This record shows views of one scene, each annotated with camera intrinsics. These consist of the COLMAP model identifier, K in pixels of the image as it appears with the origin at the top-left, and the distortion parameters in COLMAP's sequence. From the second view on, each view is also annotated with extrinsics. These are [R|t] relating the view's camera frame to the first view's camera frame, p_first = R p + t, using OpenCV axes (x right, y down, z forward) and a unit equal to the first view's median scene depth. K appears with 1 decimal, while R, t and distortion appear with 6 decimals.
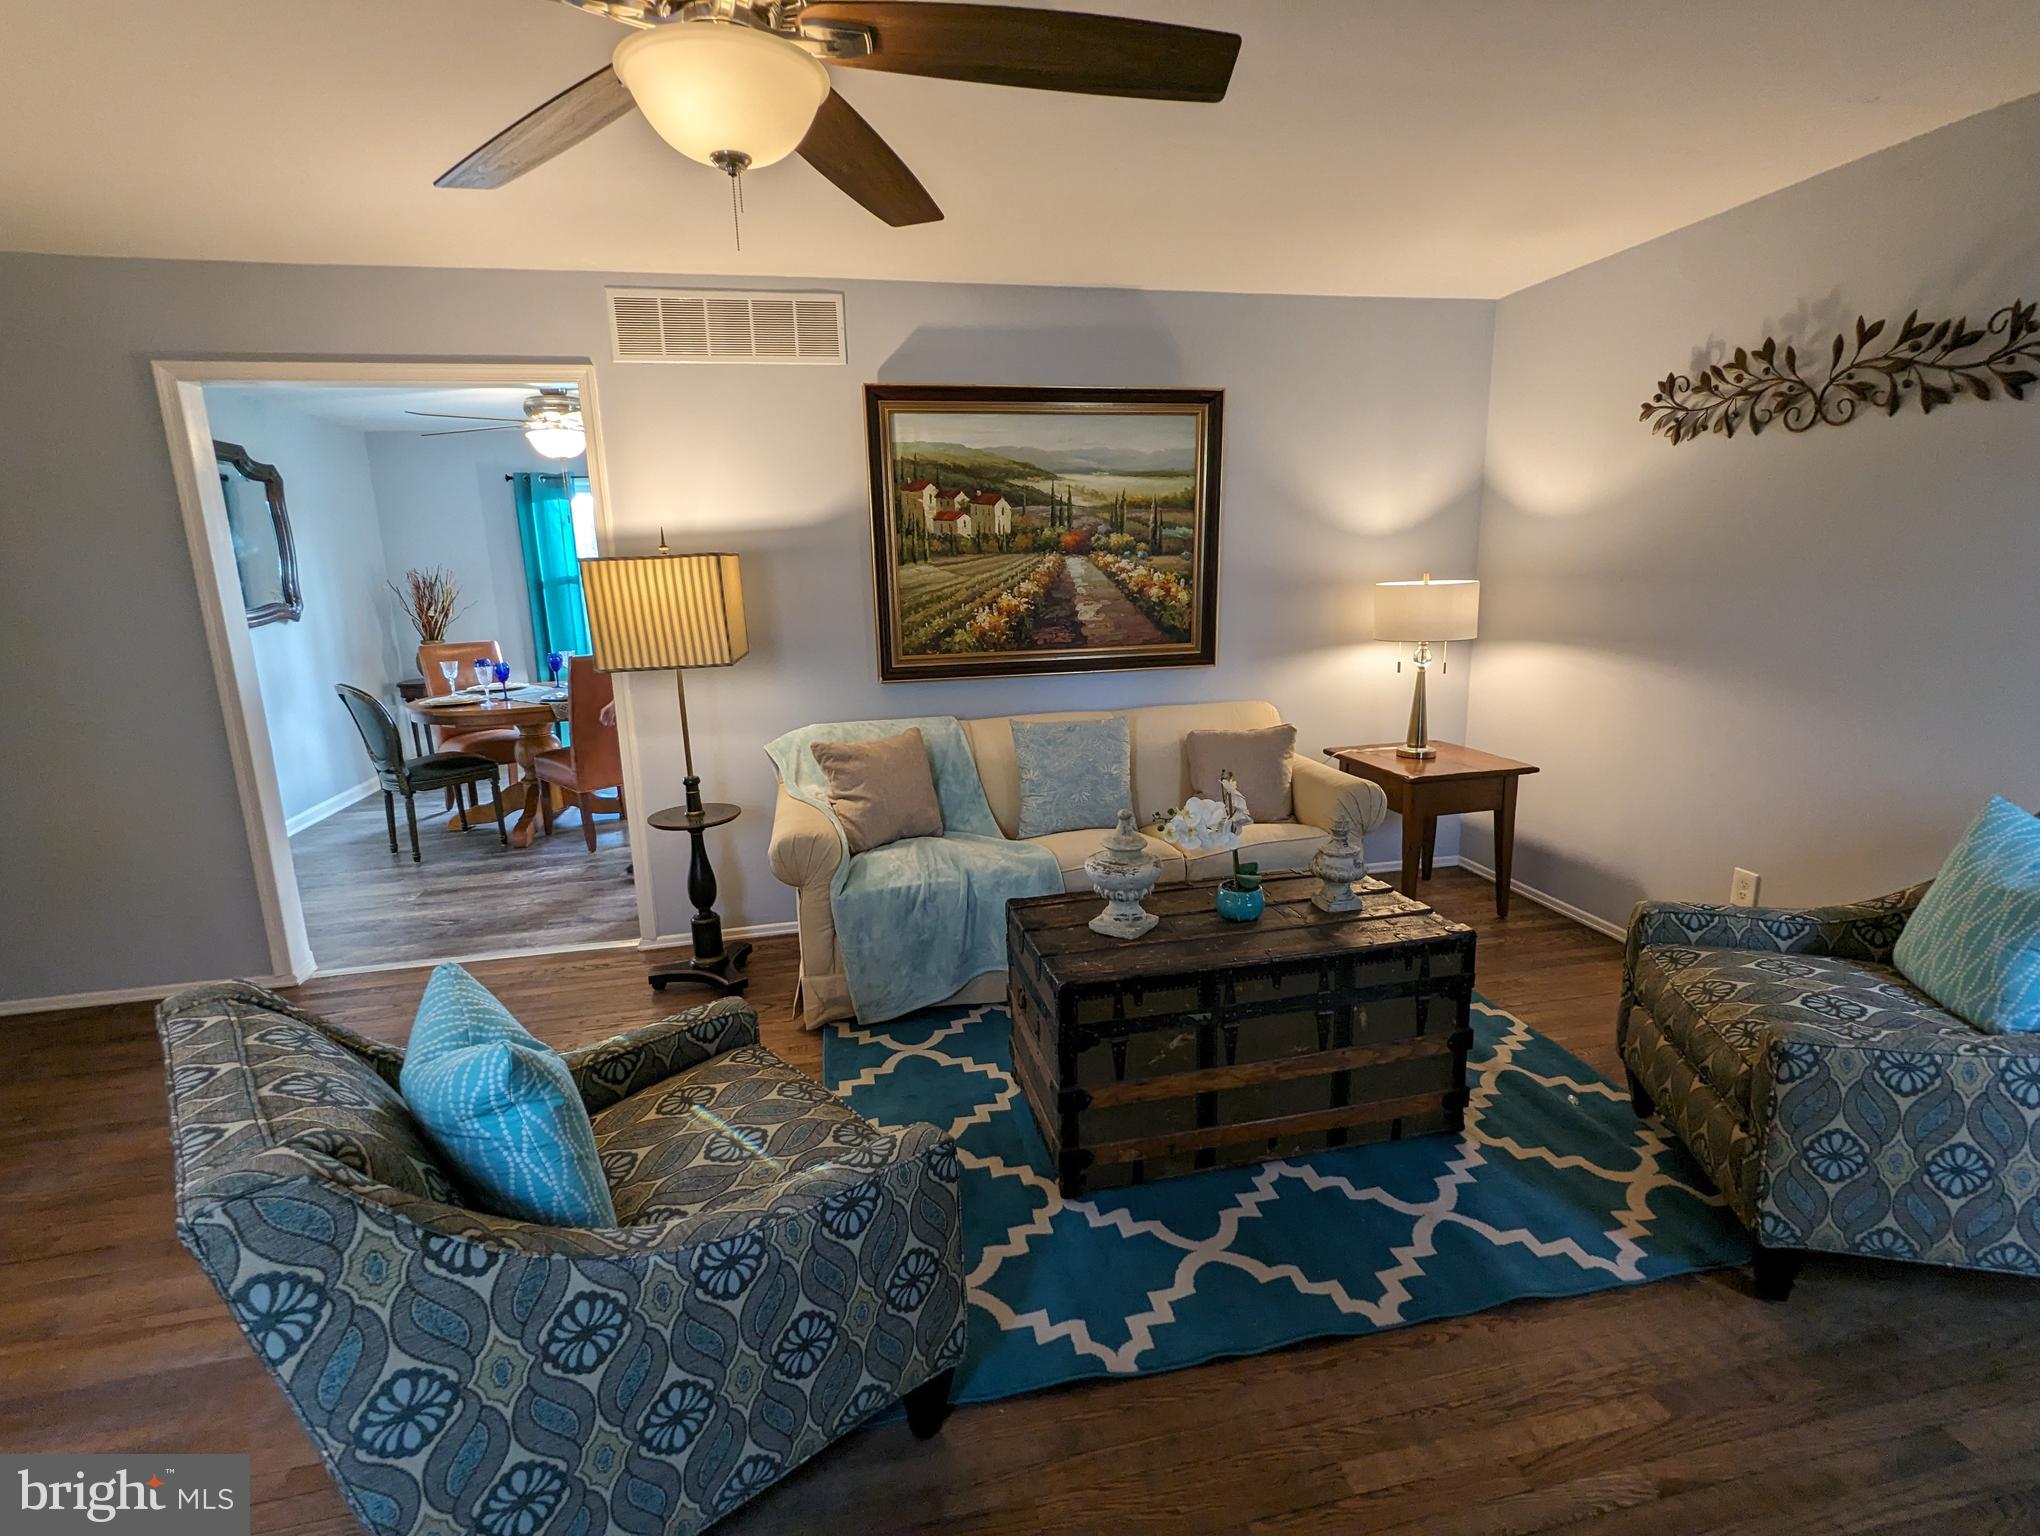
lens RADIAL K [[965.6, 0, 1020.0], [0, 965.6, 768.0], [0, 0, 1]] dist [-0.000182, -0.000745]
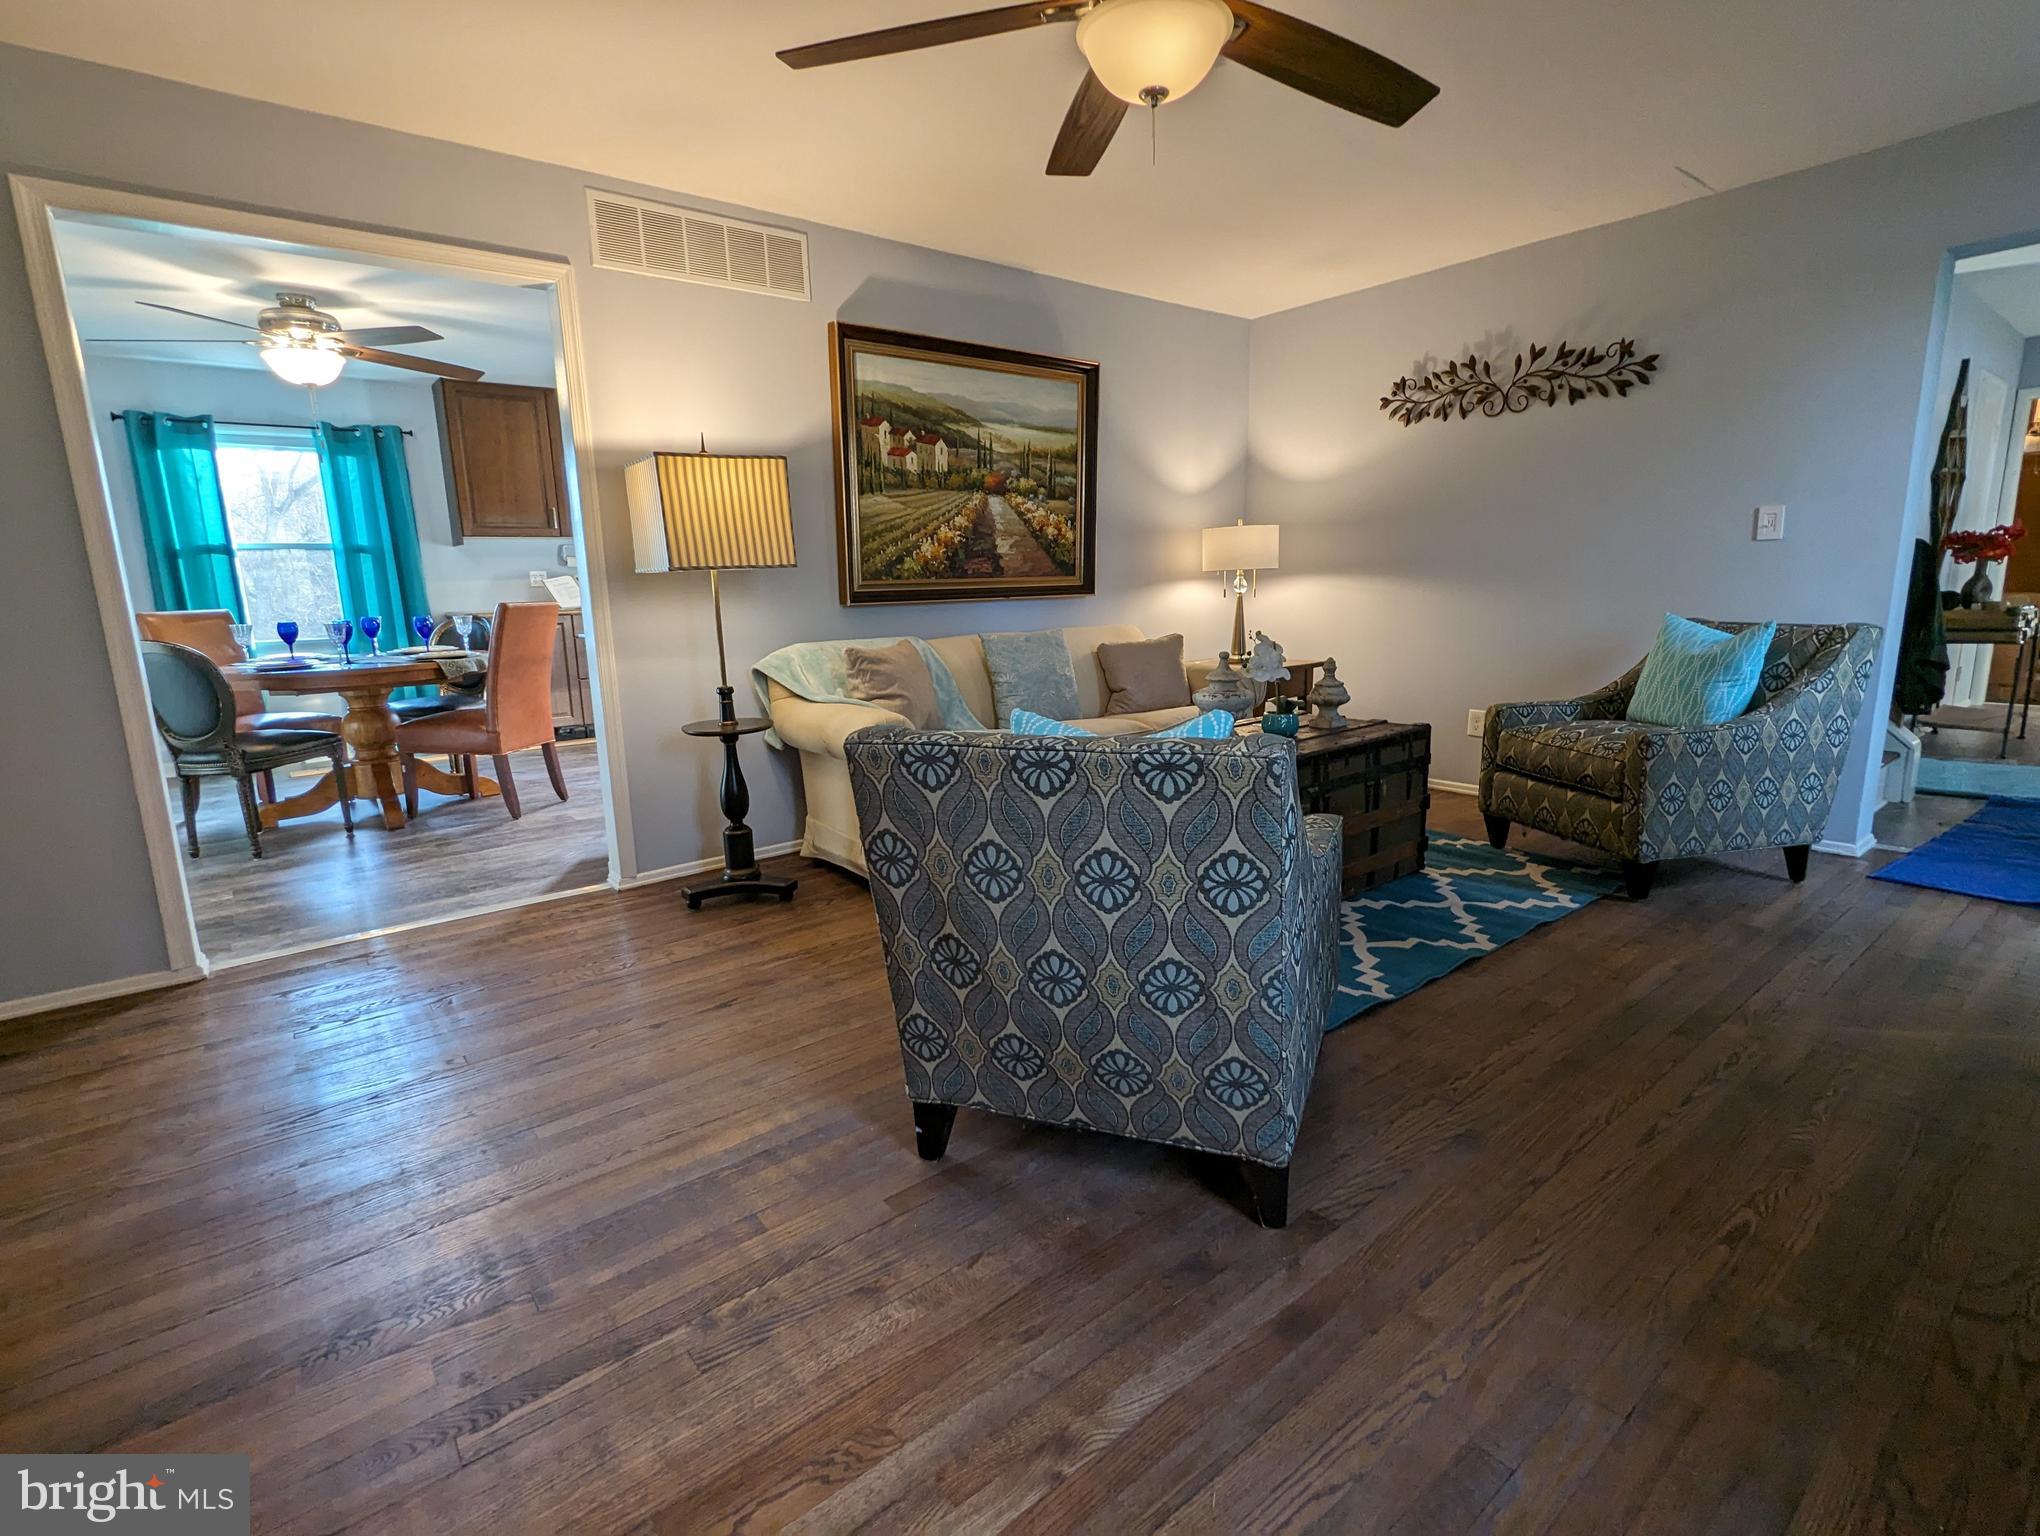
lens RADIAL K [[967.4, 0, 1020.0], [0, 967.4, 768.0], [0, 0, 1]] dist [-0.002341, 0.000123]
pose [[0.894536, -0.083028, 0.439217, -0.464162], [0.095689, 0.995389, -0.006723, 0.116592], [-0.436633, 0.048042, 0.898356, -0.028187]]
